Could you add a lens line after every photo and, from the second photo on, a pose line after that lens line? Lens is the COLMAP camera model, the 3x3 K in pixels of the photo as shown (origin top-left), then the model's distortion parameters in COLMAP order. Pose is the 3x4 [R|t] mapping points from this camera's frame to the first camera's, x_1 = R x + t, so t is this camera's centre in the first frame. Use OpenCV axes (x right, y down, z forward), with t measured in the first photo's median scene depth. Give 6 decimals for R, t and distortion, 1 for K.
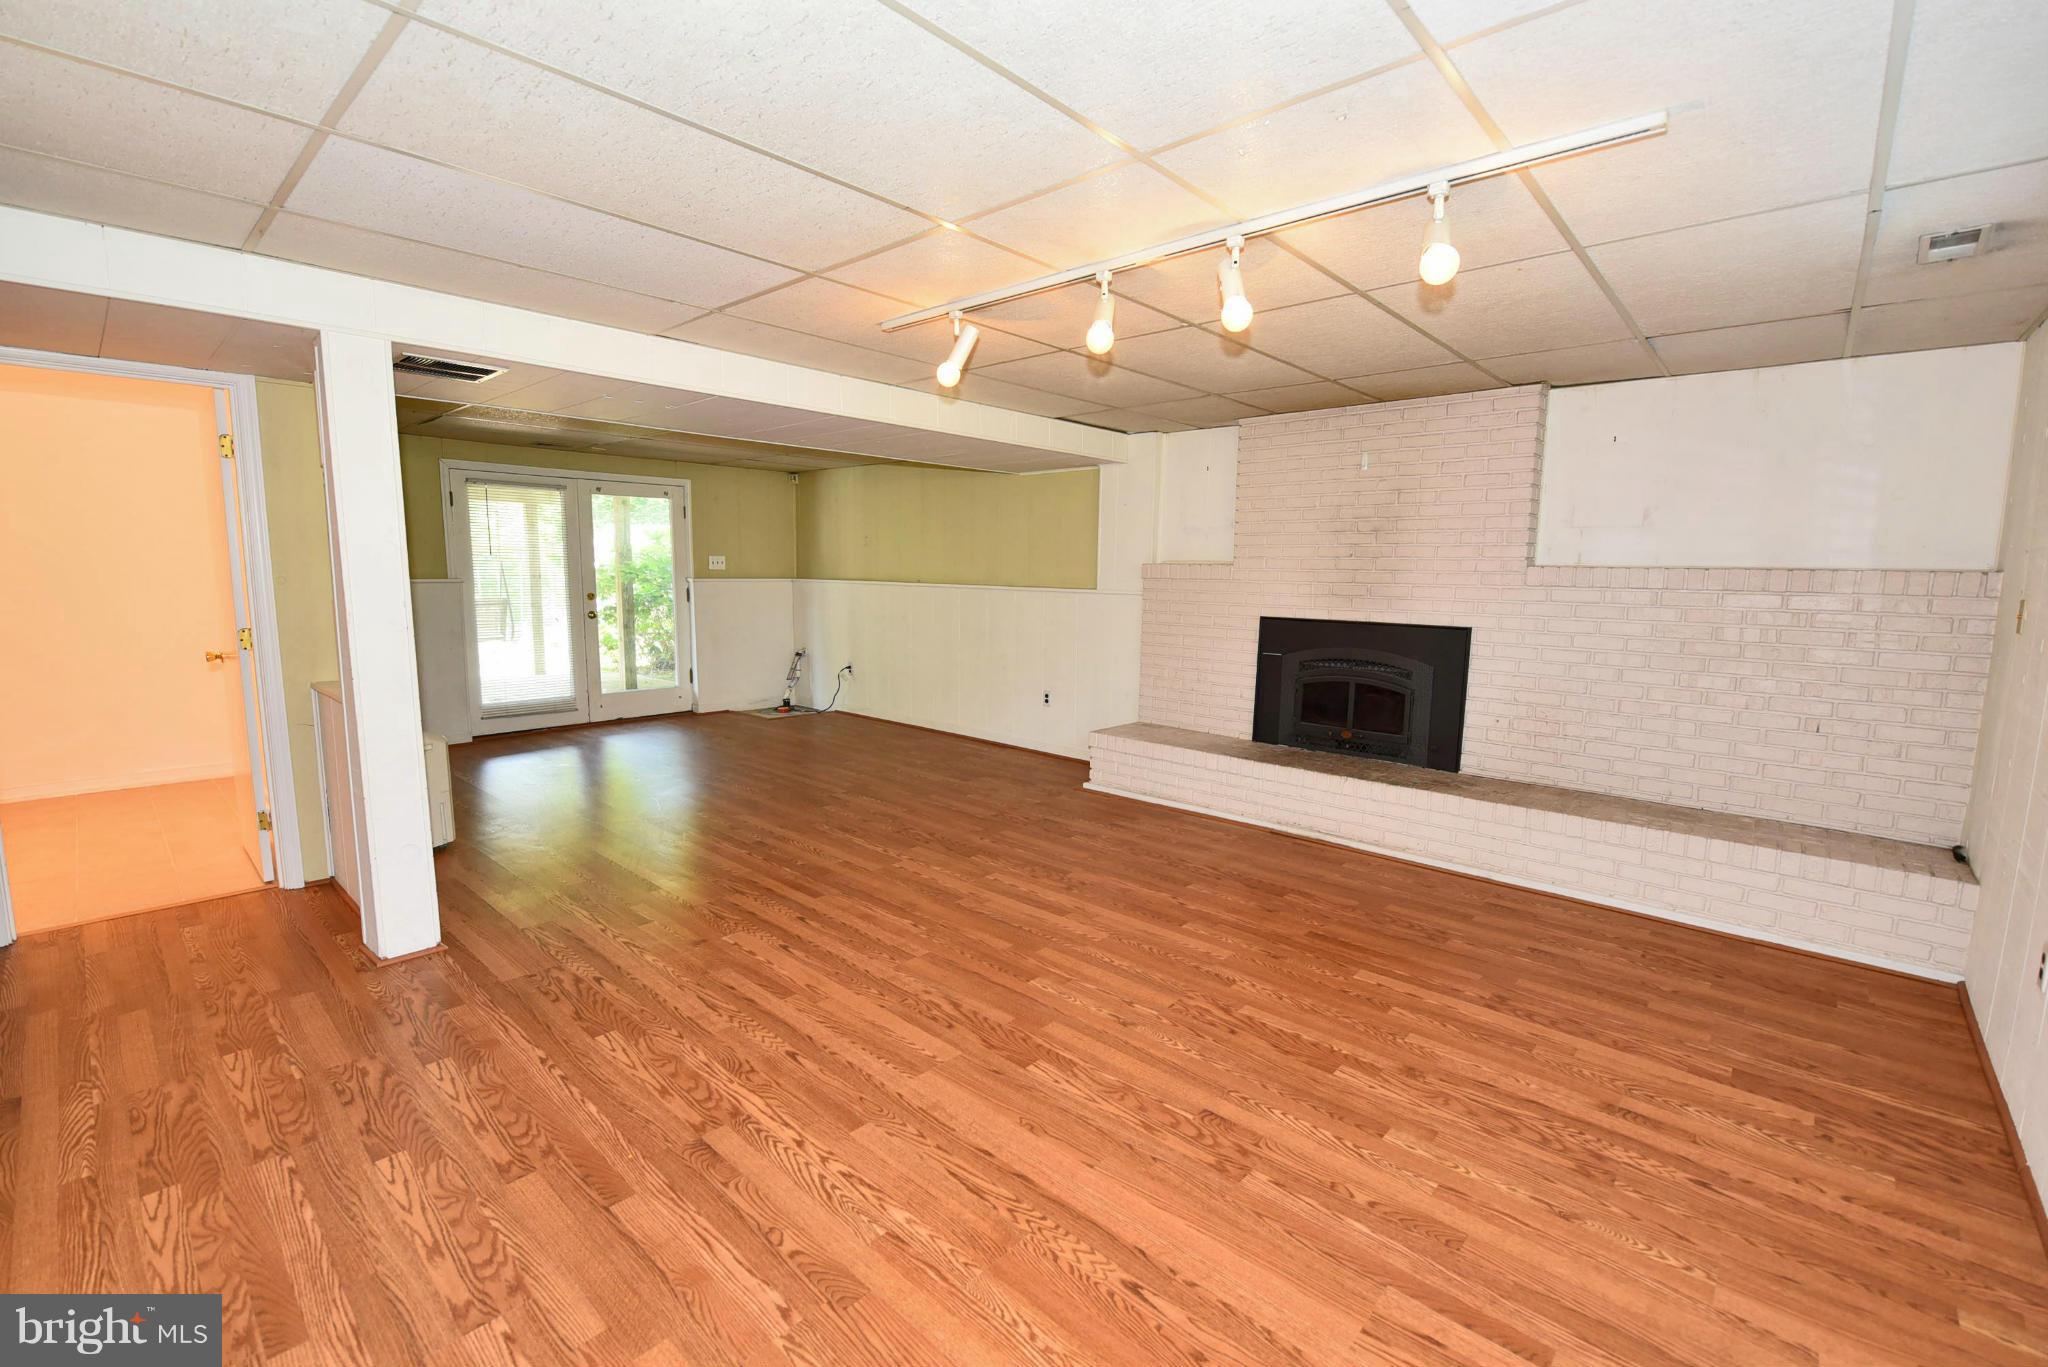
lens RADIAL K [[888.5, 0, 1045.7], [0, 888.5, 677.9], [0, 0, 1]] dist [-0.012748, -0.000532]
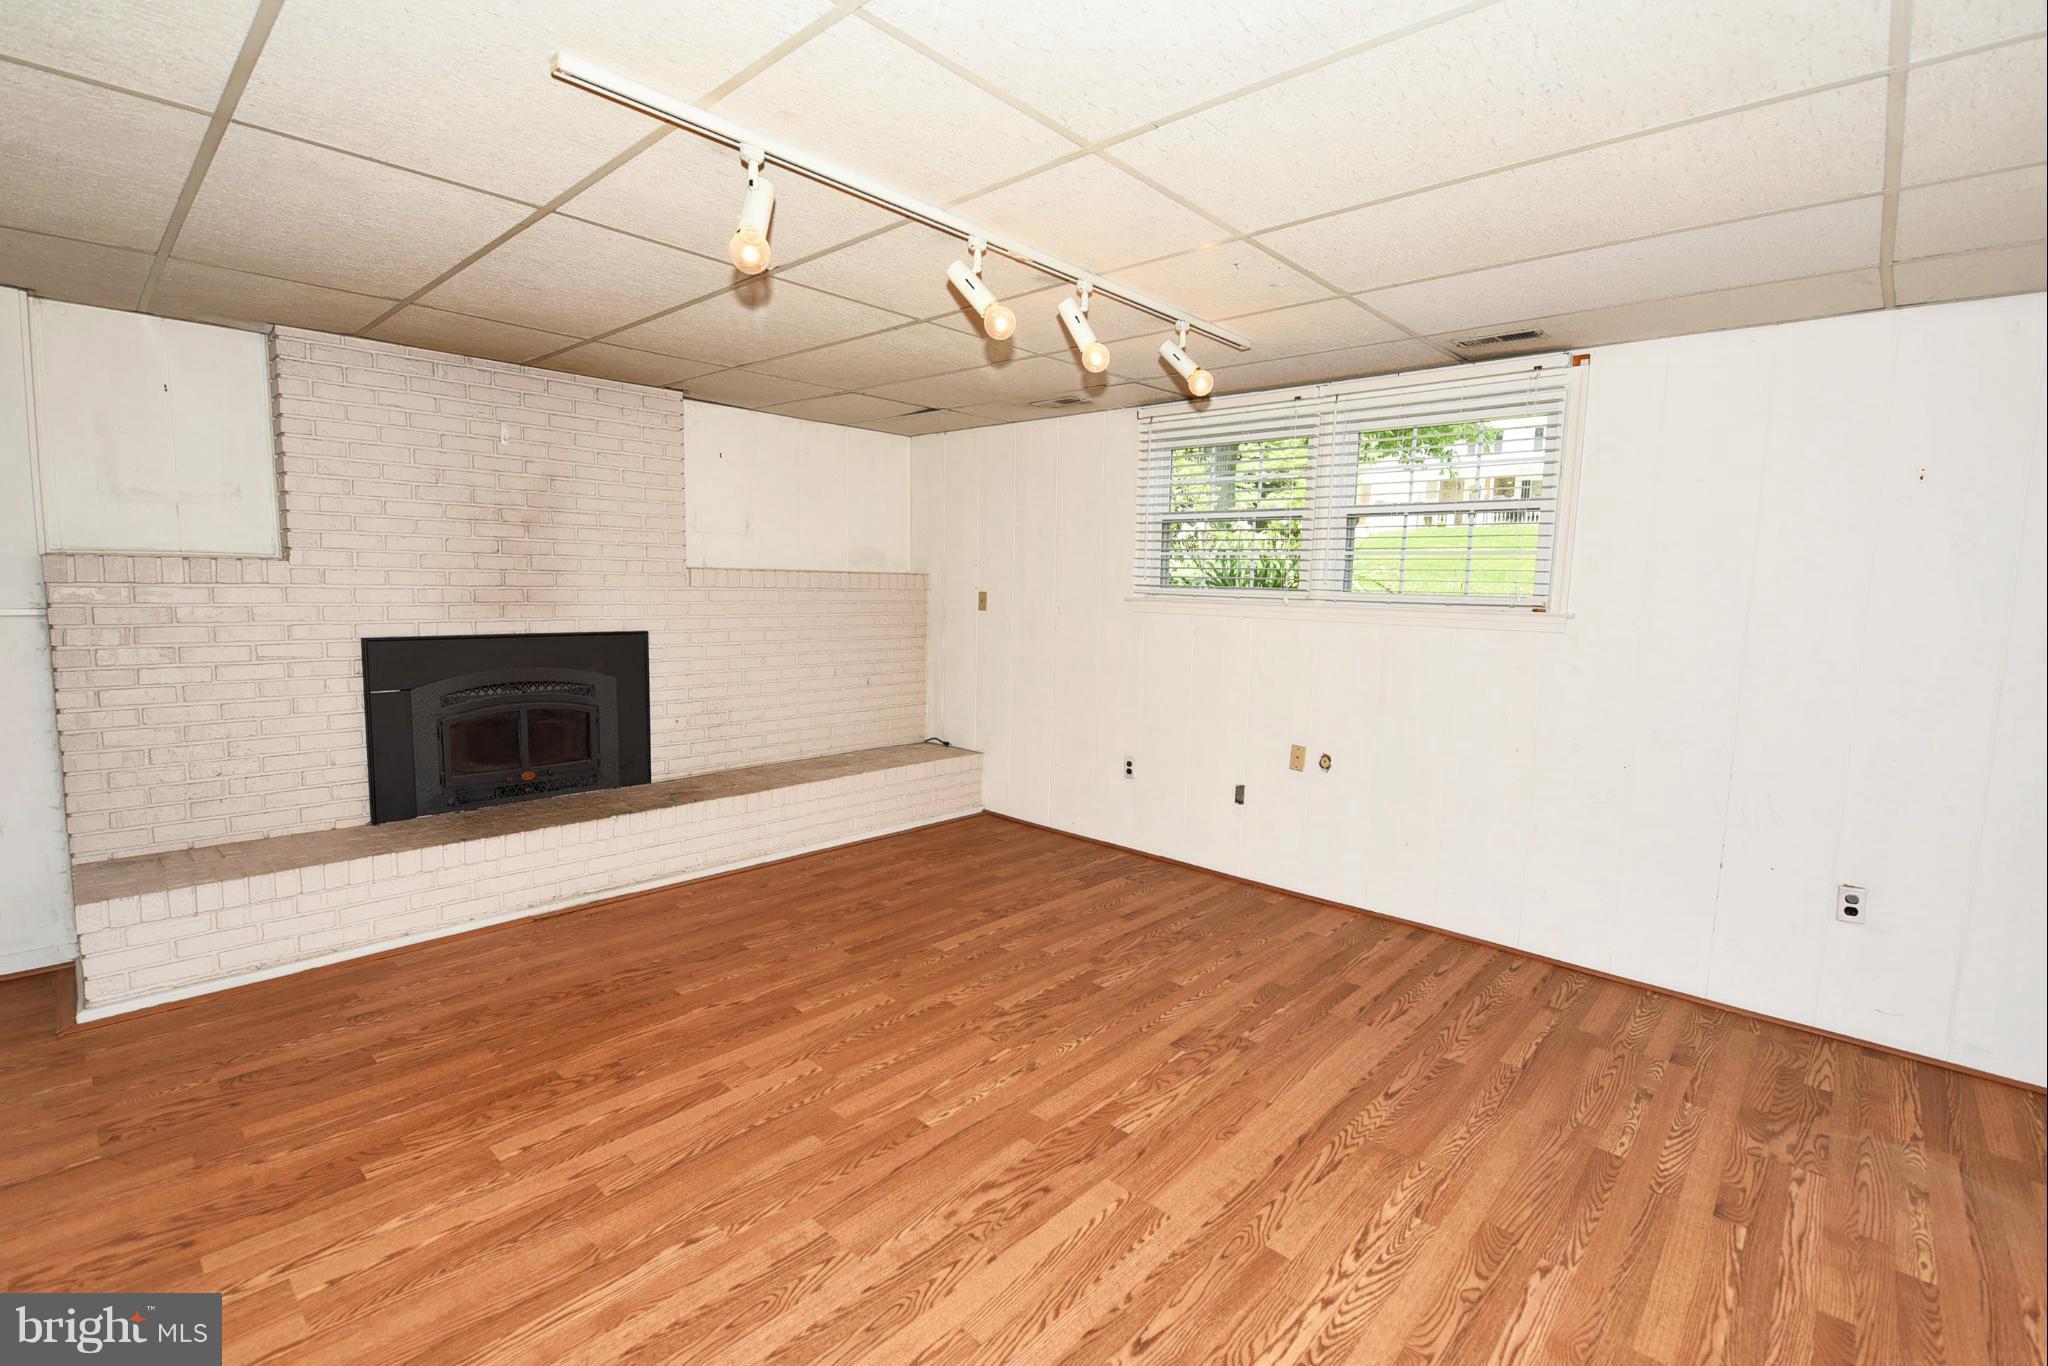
lens RADIAL K [[888.5, 0, 1045.7], [0, 888.5, 677.4], [0, 0, 1]] dist [-0.012748, -0.000532]
pose [[0.019754, -0.121391, 0.992408, -0.646173], [0.099549, 0.987908, 0.118859, -0.107437], [-0.994837, 0.096445, 0.031599, 0.742266]]
